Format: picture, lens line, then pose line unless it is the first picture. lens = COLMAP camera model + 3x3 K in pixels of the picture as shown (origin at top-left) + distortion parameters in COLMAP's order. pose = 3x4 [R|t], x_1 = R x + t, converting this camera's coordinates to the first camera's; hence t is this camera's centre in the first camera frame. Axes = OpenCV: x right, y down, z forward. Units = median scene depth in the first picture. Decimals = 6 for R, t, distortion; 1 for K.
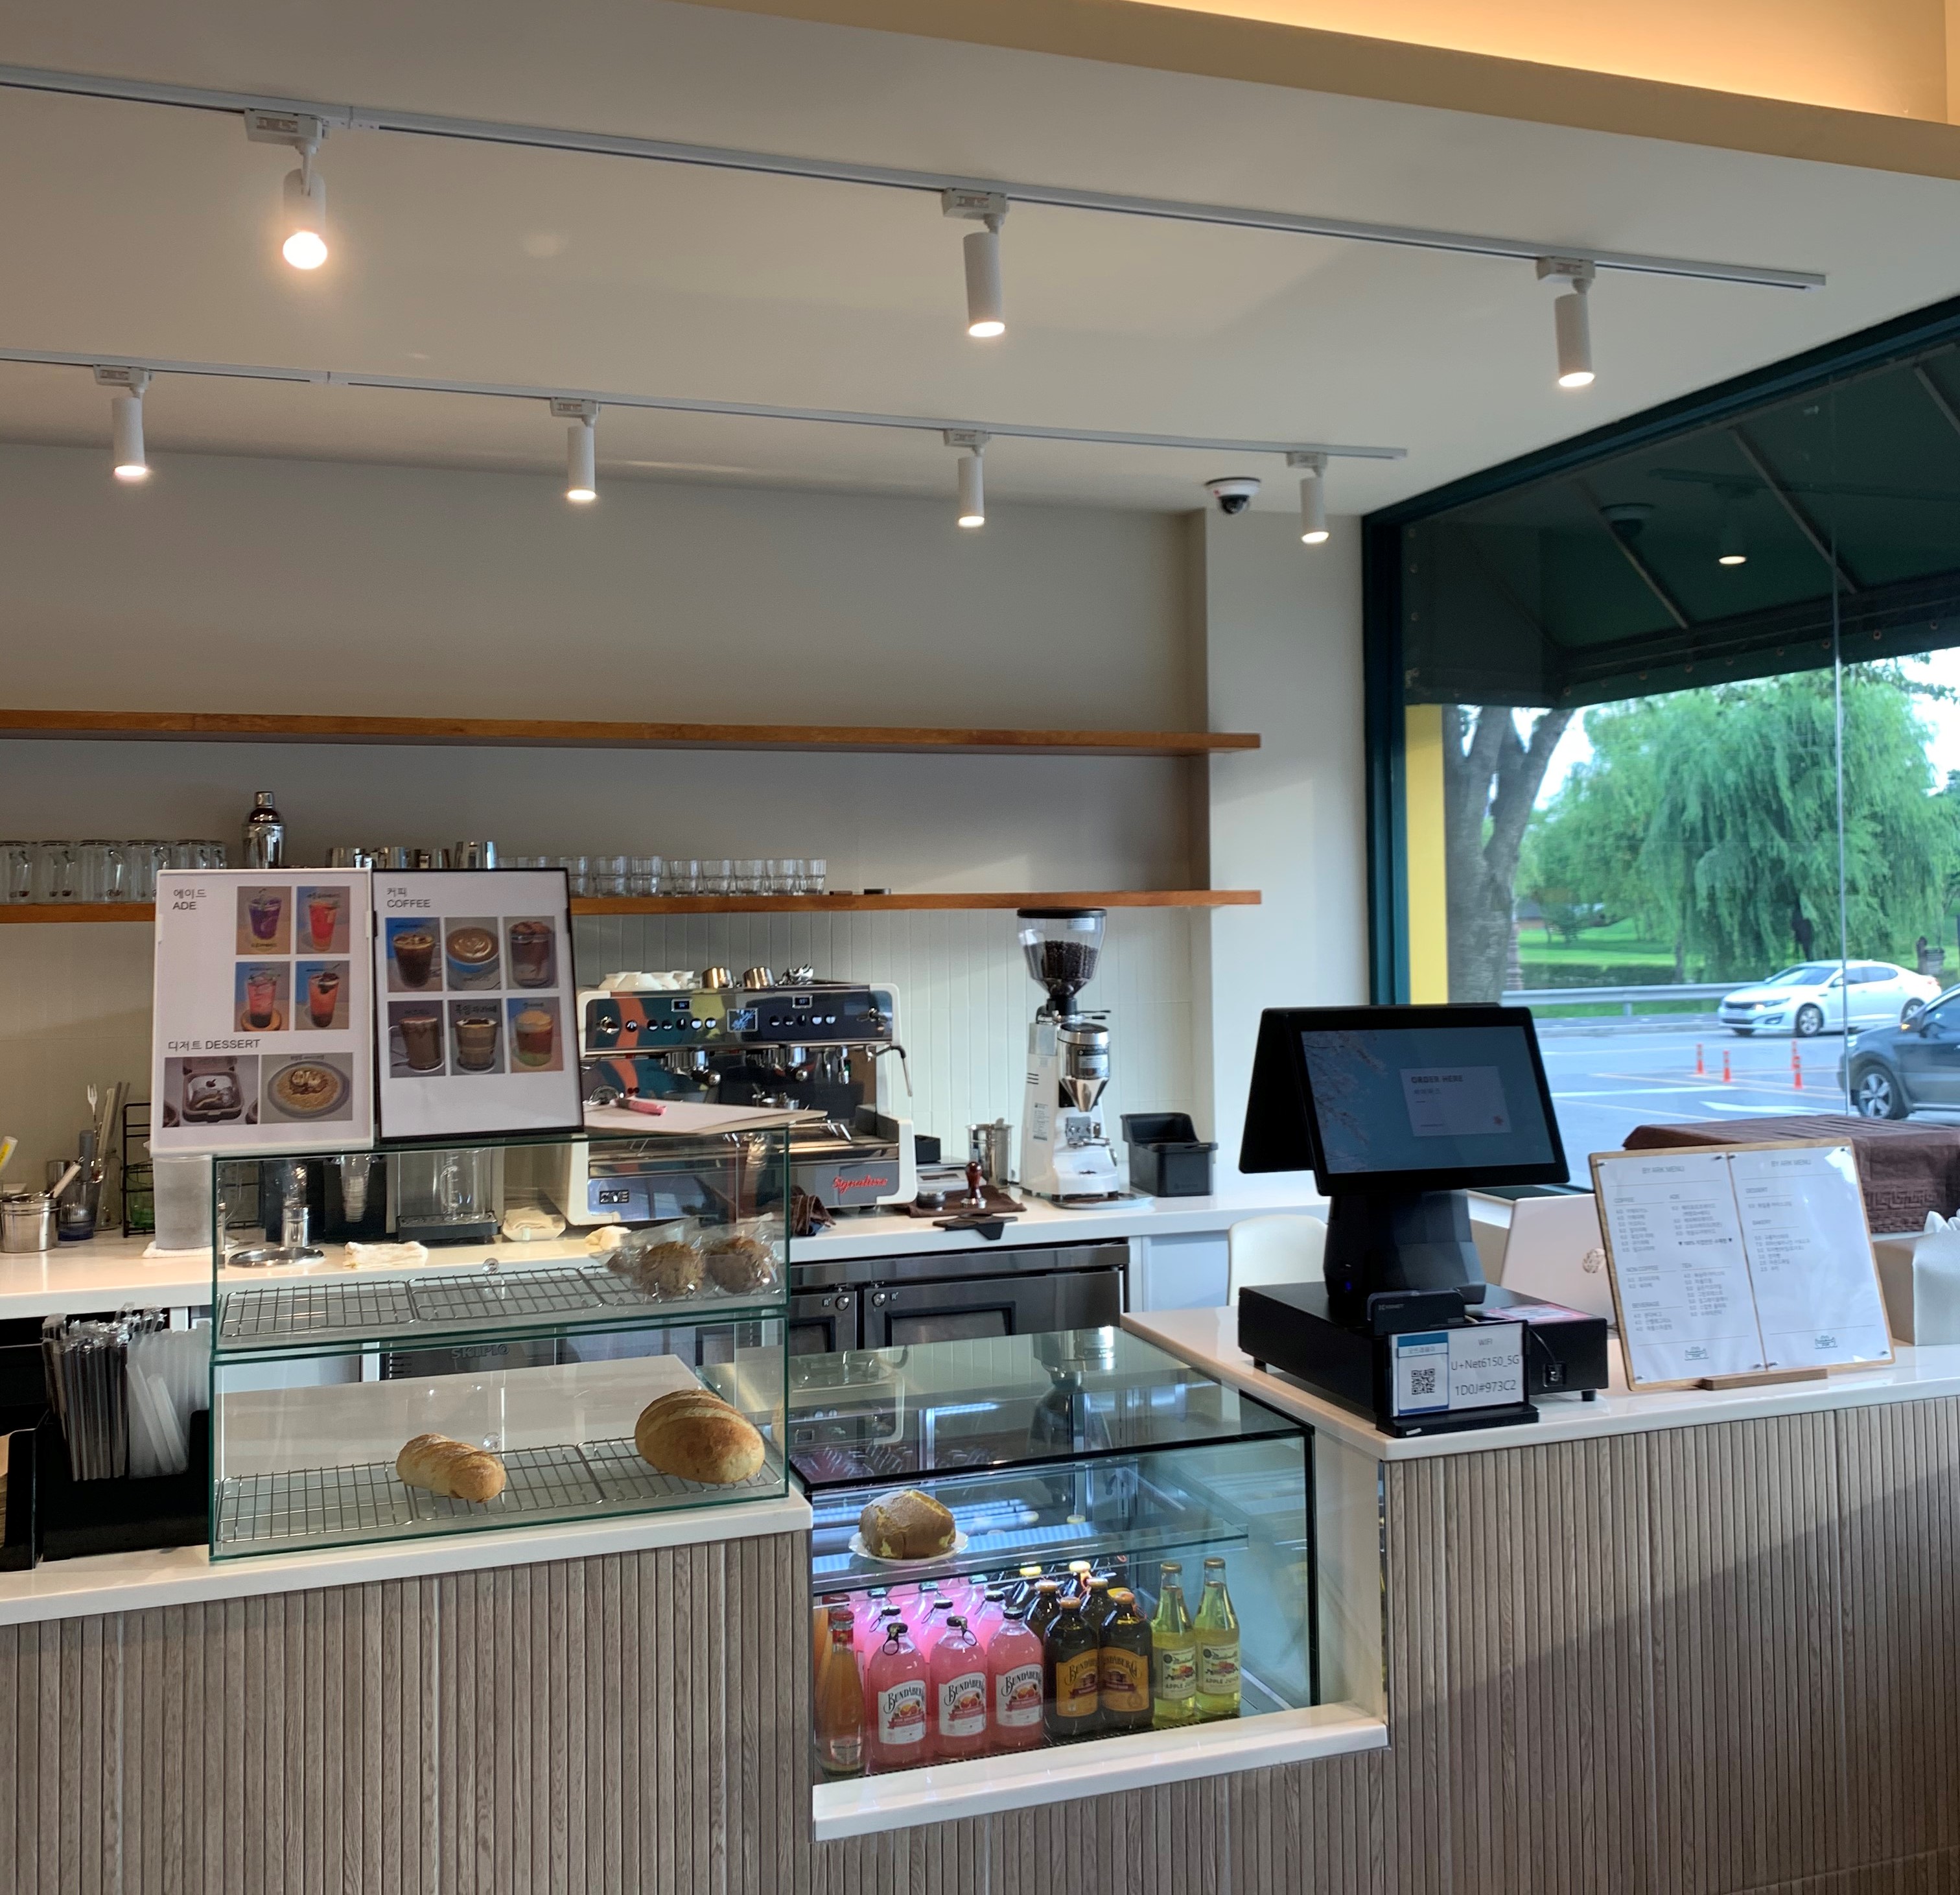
lens RADIAL K [[1997.9, 0, 988.3], [0, 1997.9, 860.0], [0, 0, 1]] dist [0.003858, 0.000000]
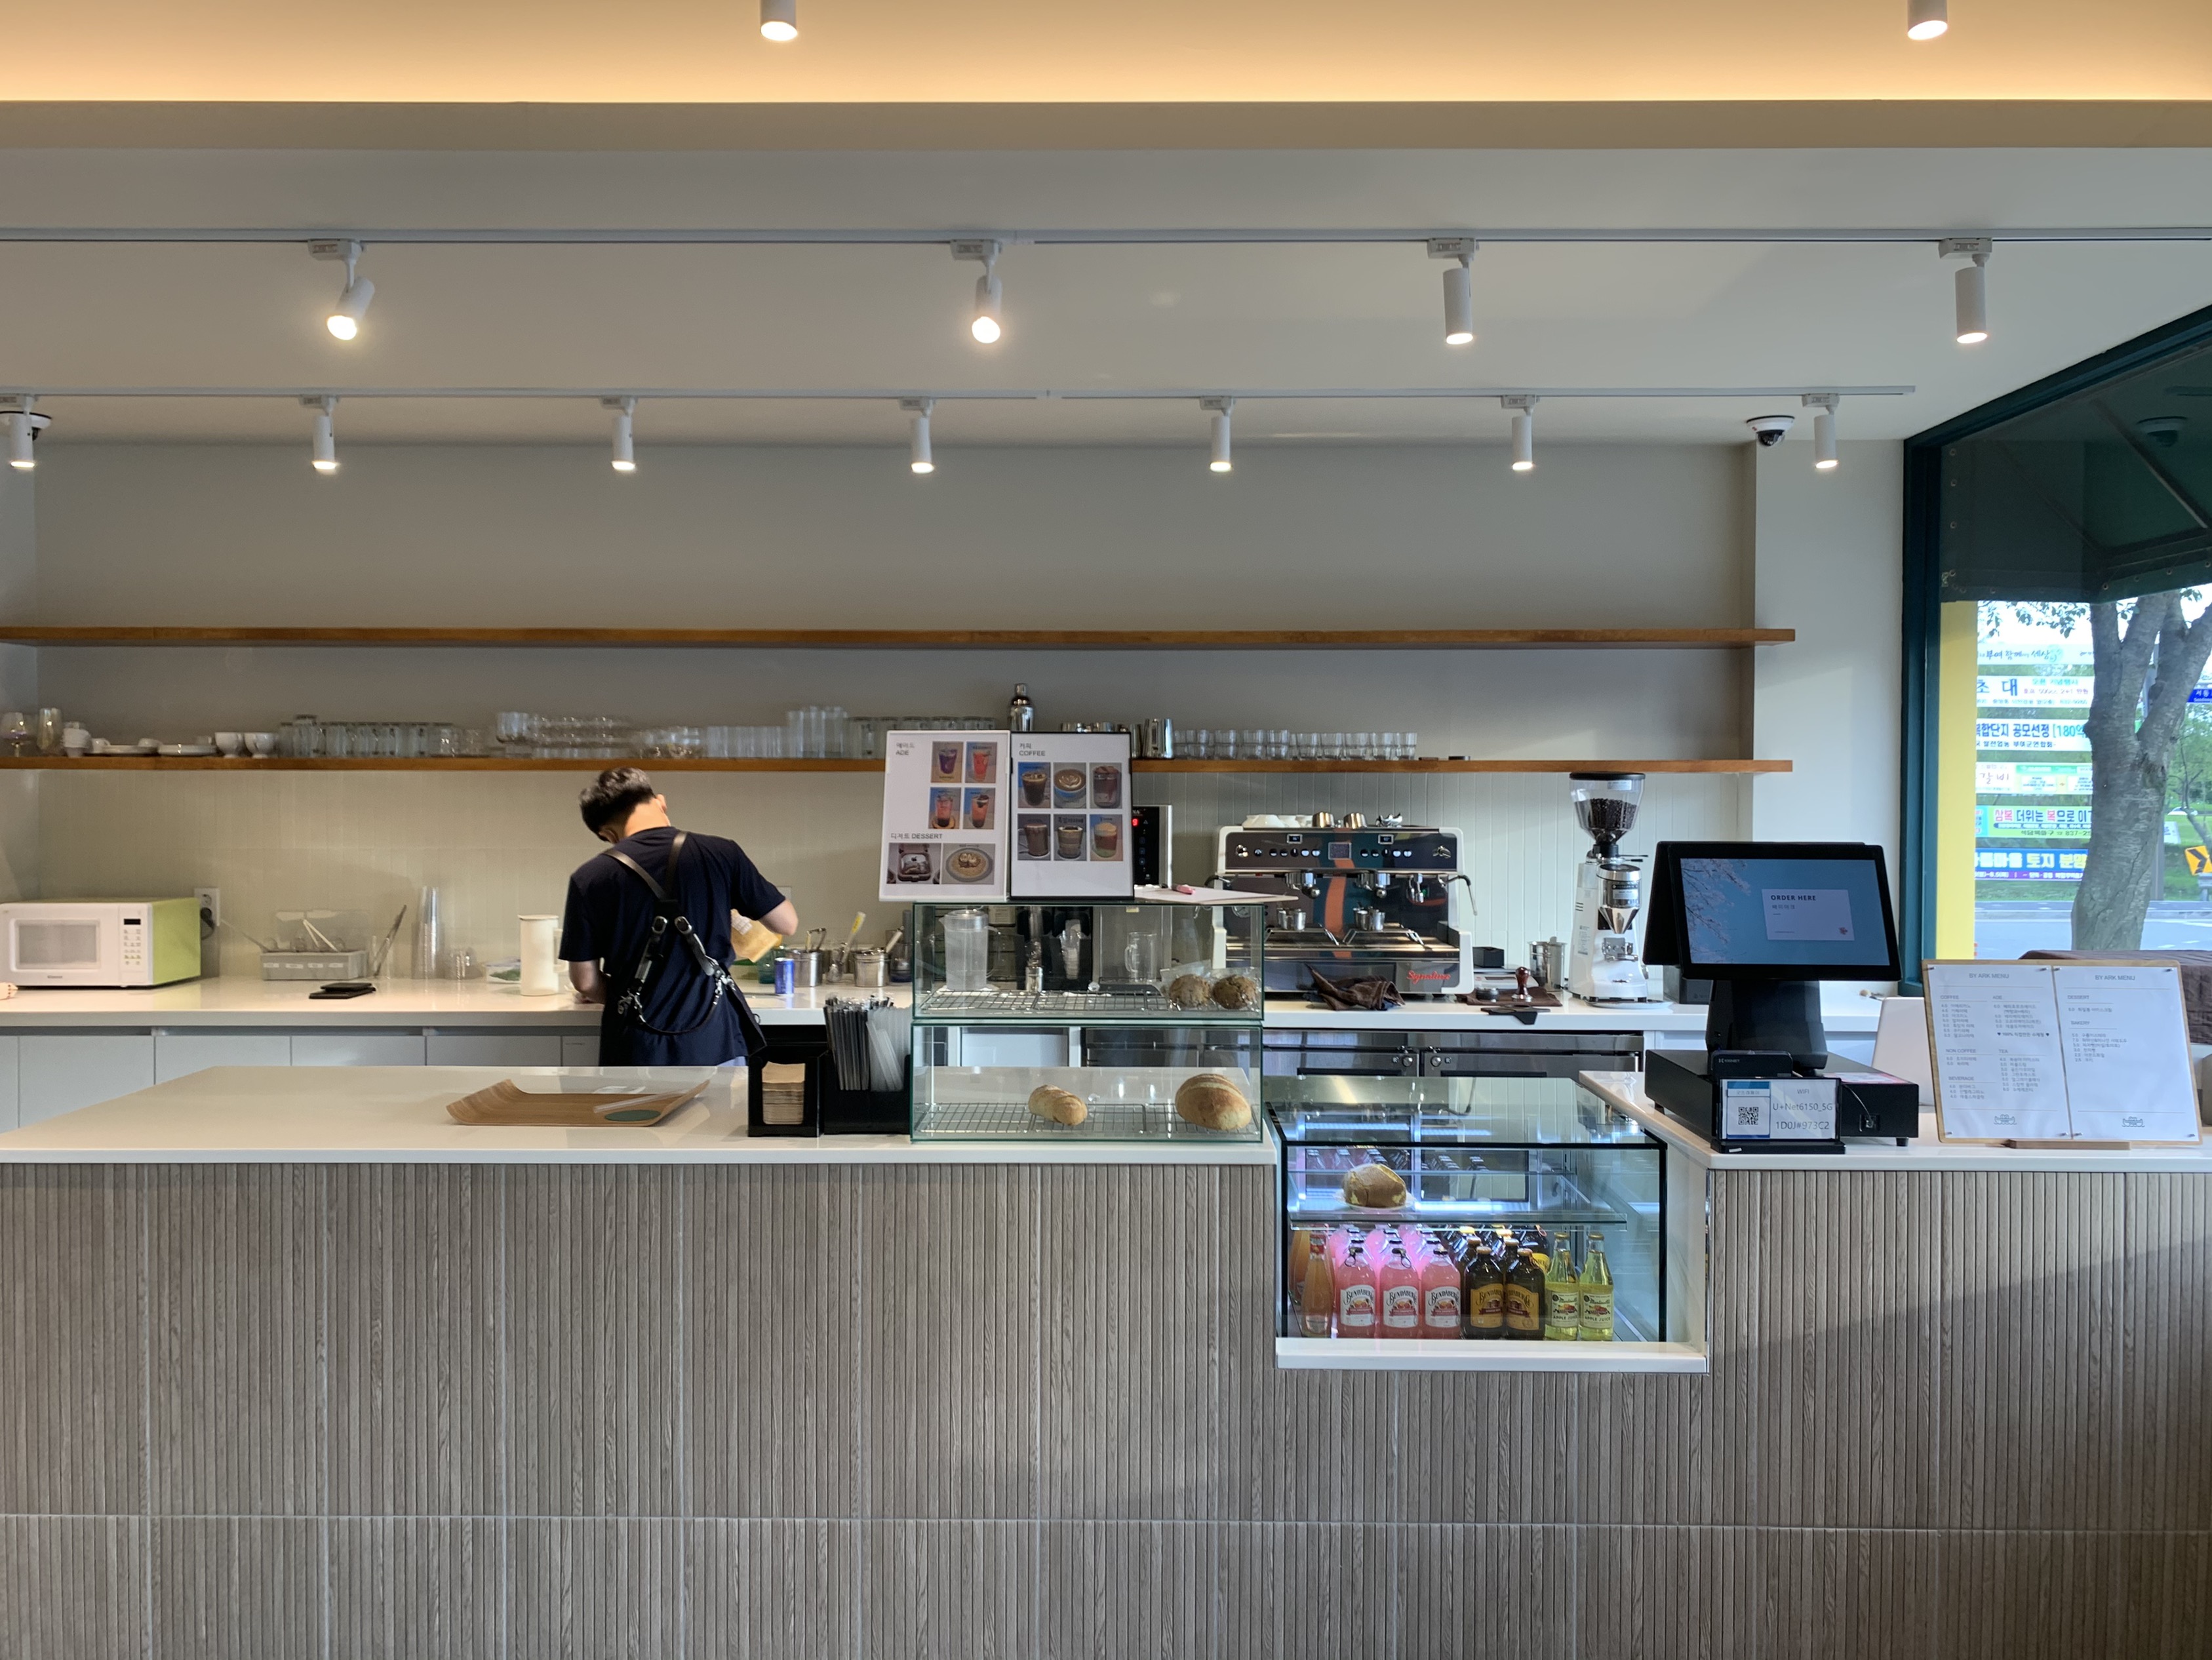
lens RADIAL K [[1670.5, 0, 1102.2], [0, 1670.5, 829.5], [0, 0, 1]] dist [0.042076, -0.032754]
pose [[0.943236, 0.023647, -0.331280, 0.180835], [-0.005737, 0.998473, 0.054936, 0.007989], [0.332073, -0.049917, 0.941932, -0.210548]]
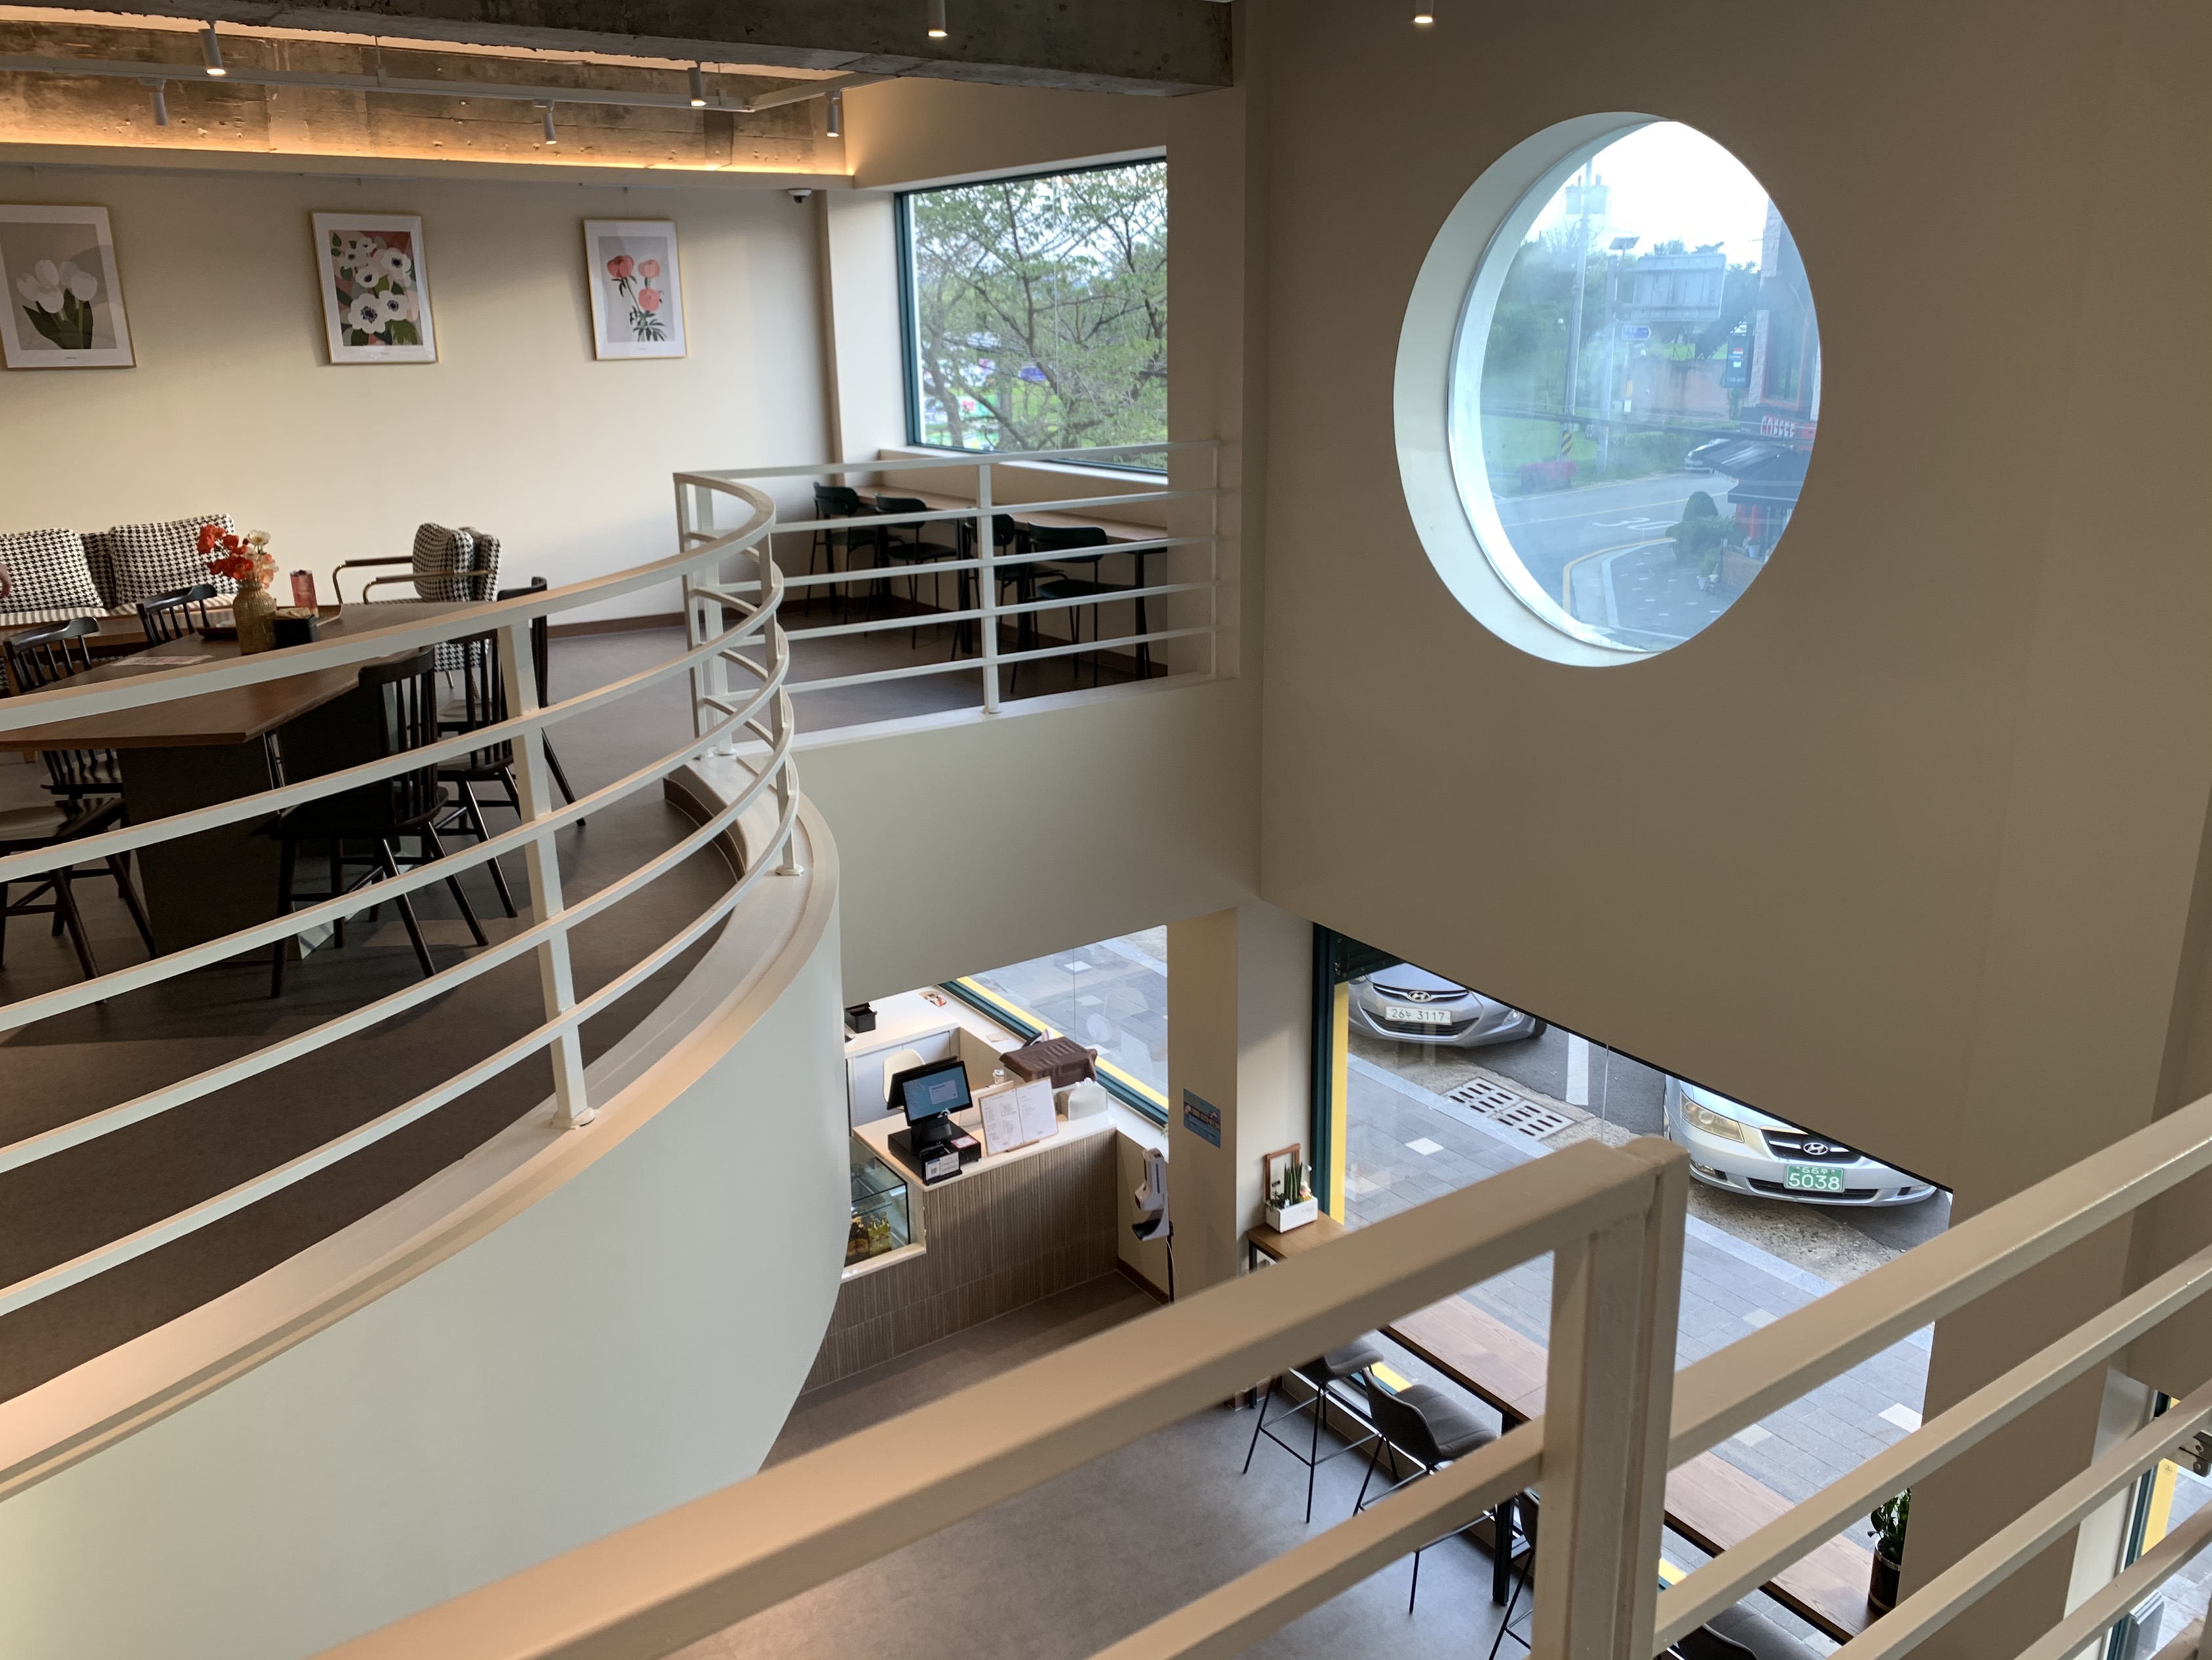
lens RADIAL K [[1670.5, 0, 1119.6], [0, 1670.5, 820.8], [0, 0, 1]] dist [0.042076, -0.032754]
pose [[0.963388, -0.076470, 0.256974, -0.242976], [-0.007165, 0.950778, 0.309791, -1.502120], [-0.268015, -0.300290, 0.915420, -2.044604]]
